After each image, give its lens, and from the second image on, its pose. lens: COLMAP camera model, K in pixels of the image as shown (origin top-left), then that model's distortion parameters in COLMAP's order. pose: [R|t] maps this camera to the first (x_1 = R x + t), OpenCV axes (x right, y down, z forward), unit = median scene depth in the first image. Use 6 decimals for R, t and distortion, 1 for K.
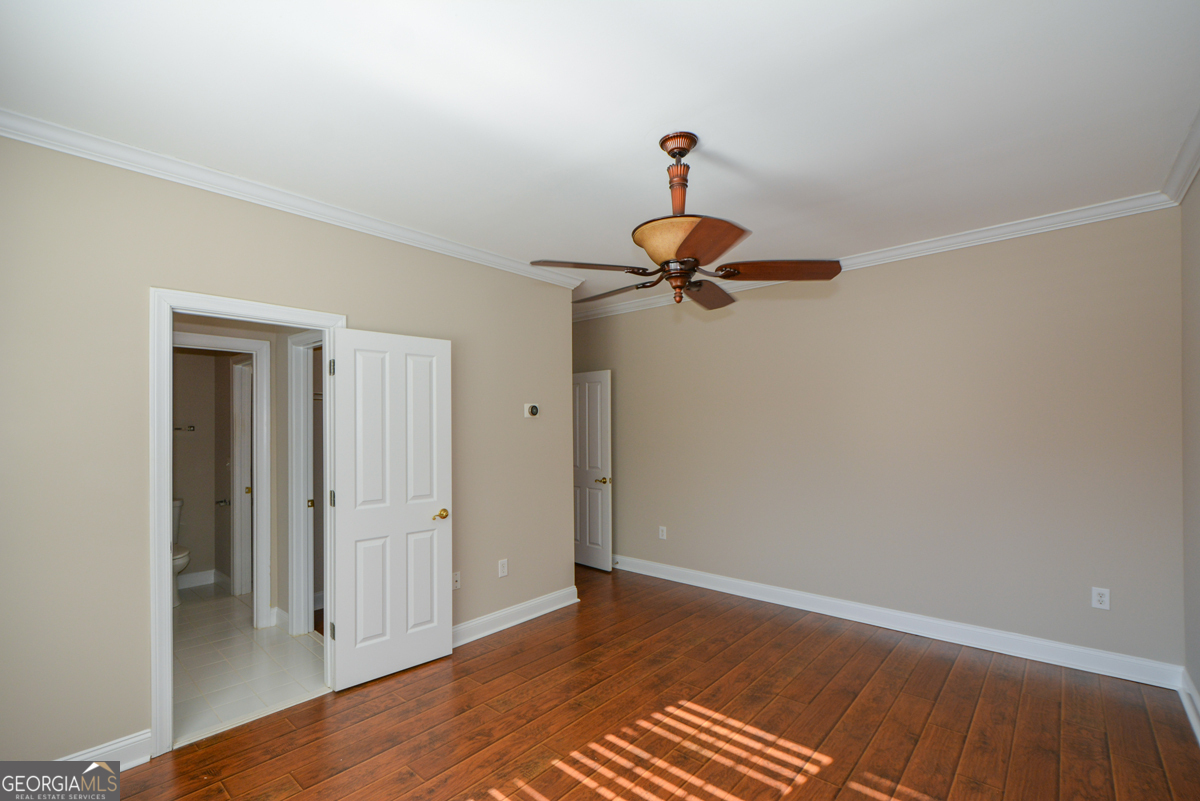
lens RADIAL K [[533.3, 0, 598.3], [0, 533.3, 422.1], [0, 0, 1]] dist [-0.001926, -0.000264]
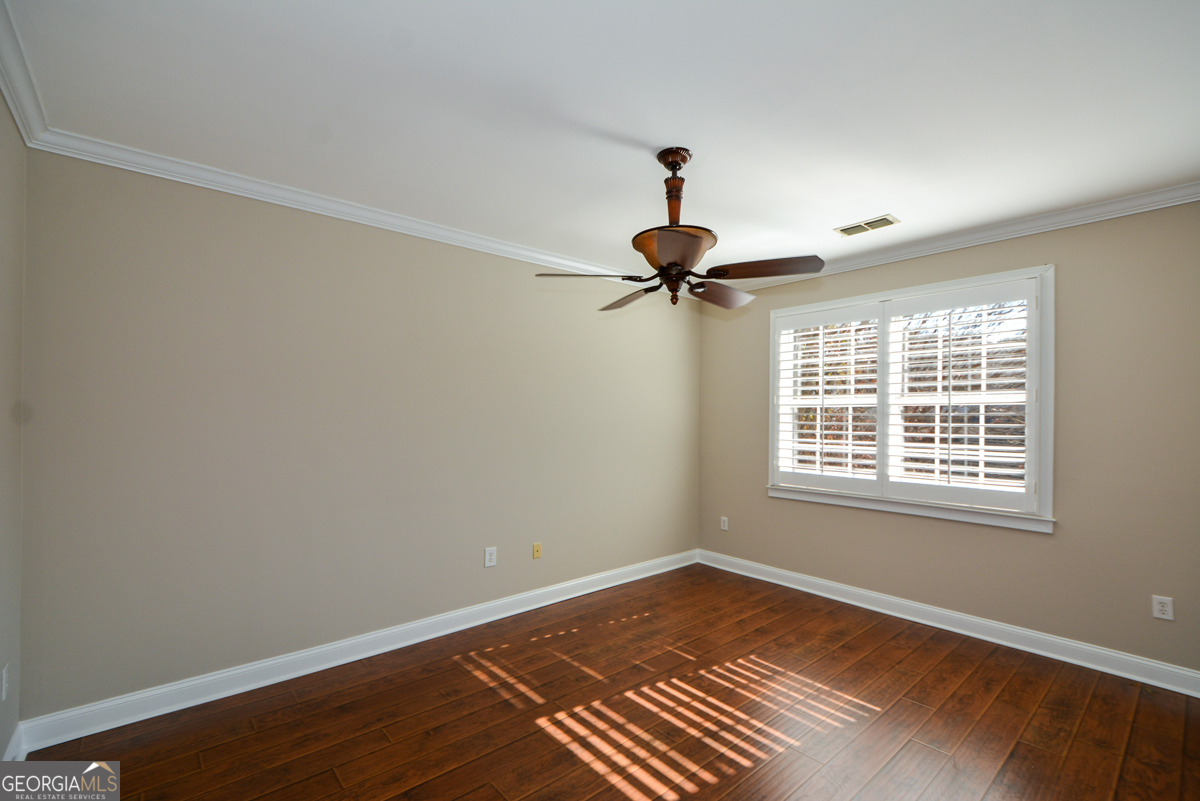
lens RADIAL K [[533.3, 0, 598.3], [0, 533.3, 422.1], [0, 0, 1]] dist [-0.001926, -0.000264]
pose [[-0.991147, 0.004723, 0.132684, 0.154920], [0.005753, 0.999956, 0.007383, 0.008191], [-0.132643, 0.008081, -0.991131, 2.002555]]
